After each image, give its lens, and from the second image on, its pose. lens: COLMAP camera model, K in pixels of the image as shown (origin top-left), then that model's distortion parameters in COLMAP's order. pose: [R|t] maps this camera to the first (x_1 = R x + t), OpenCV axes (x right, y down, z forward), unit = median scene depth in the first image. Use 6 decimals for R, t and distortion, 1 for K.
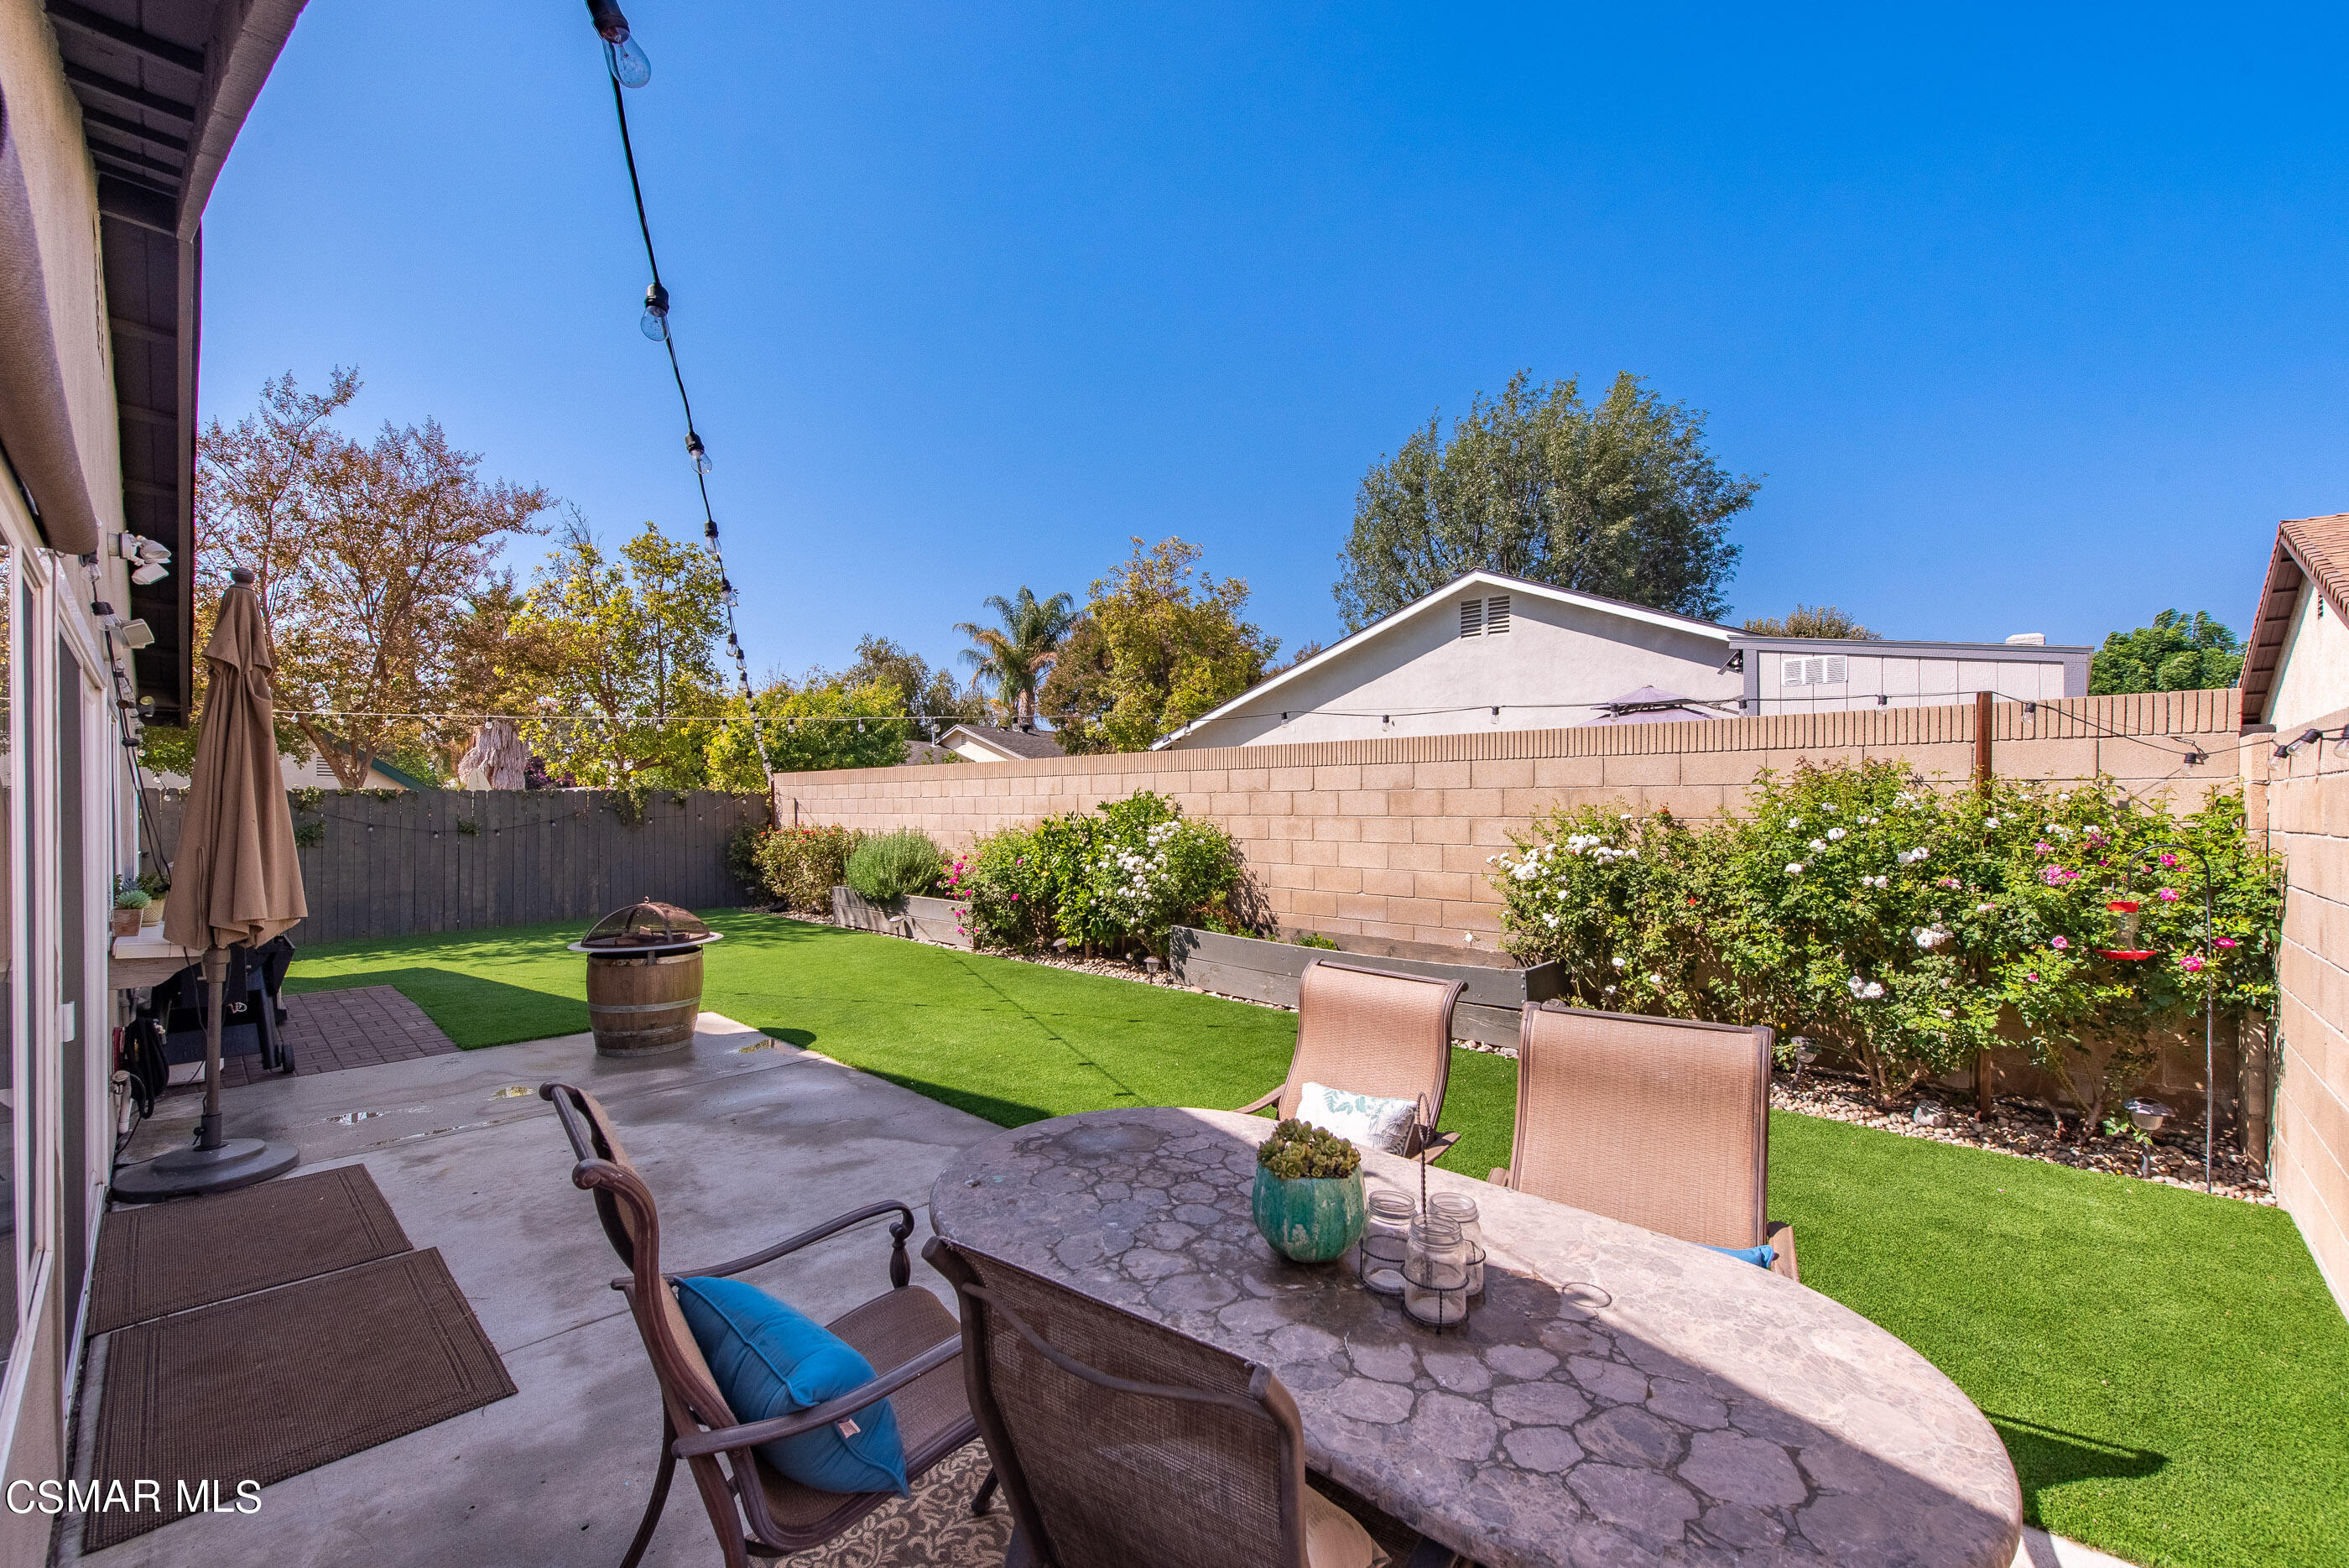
lens RADIAL K [[934.6, 0, 1177.0], [0, 934.6, 803.7], [0, 0, 1]] dist [0.004510, -0.000544]
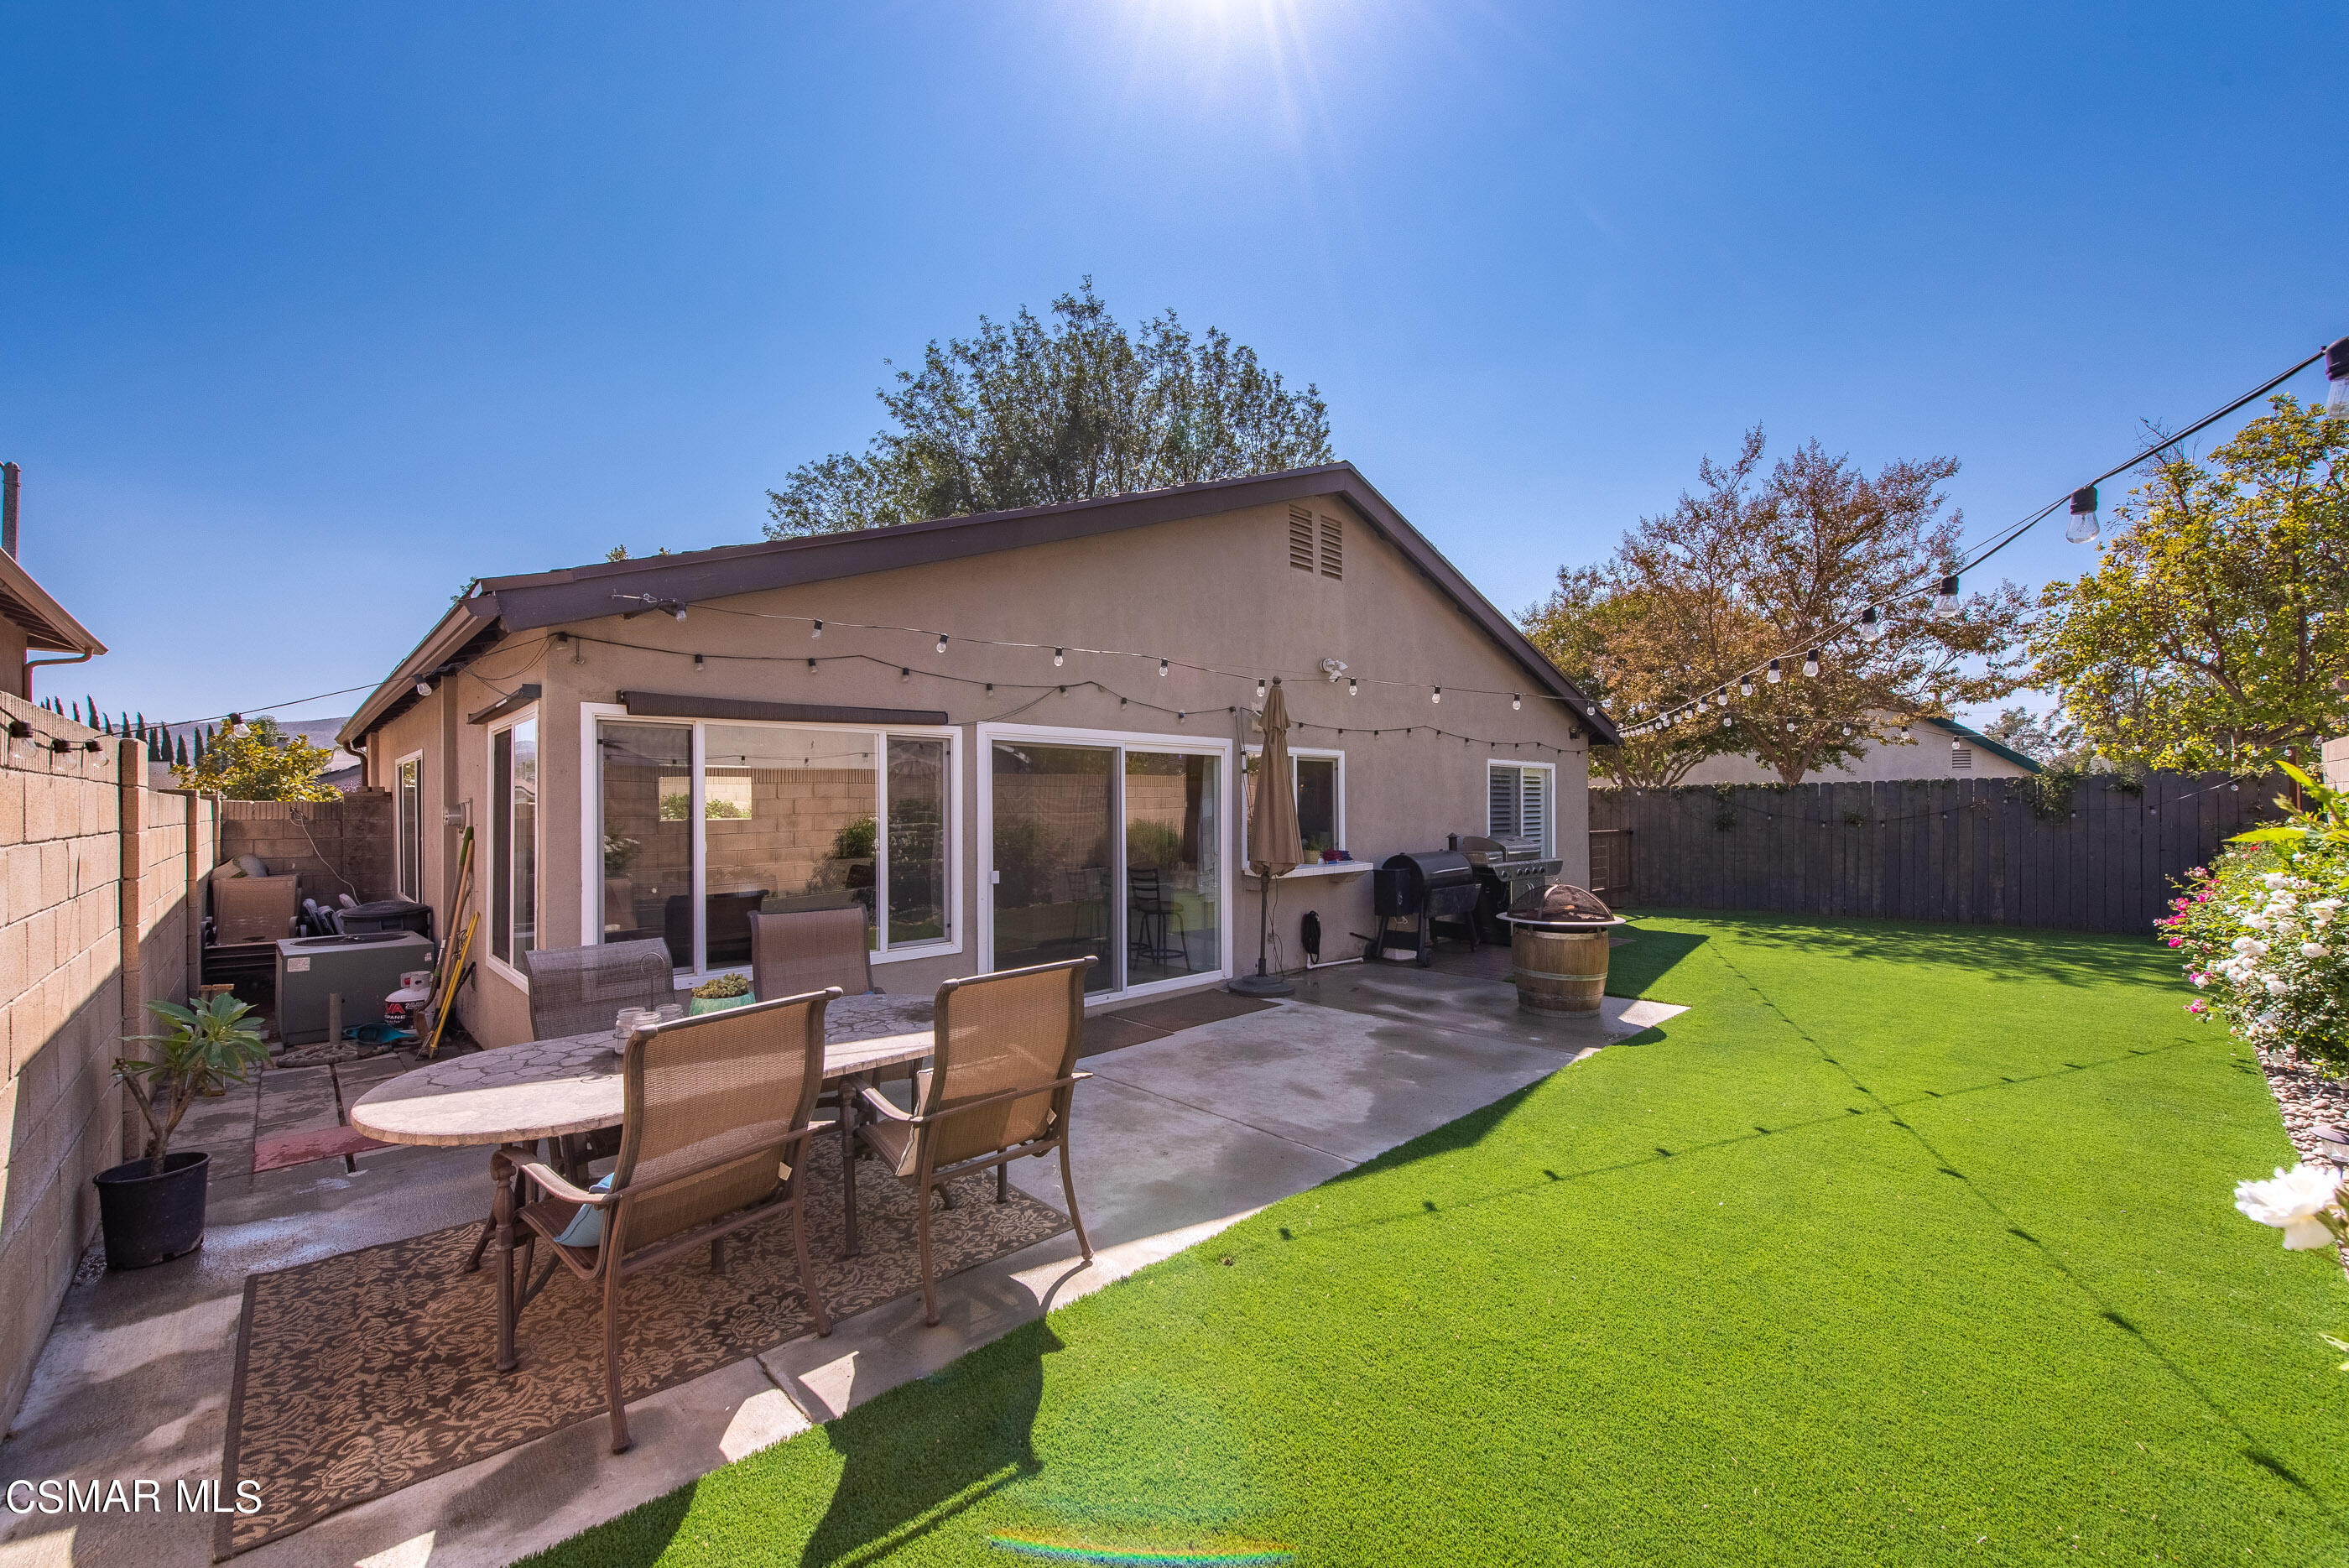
lens RADIAL K [[934.6, 0, 1184.1], [0, 934.6, 800.7], [0, 0, 1]] dist [0.004510, -0.000544]
pose [[-0.049373, -0.001168, -0.998780, 0.311910], [0.009244, 0.999956, -0.001626, 0.001463], [0.998738, -0.009313, -0.049360, 0.319289]]
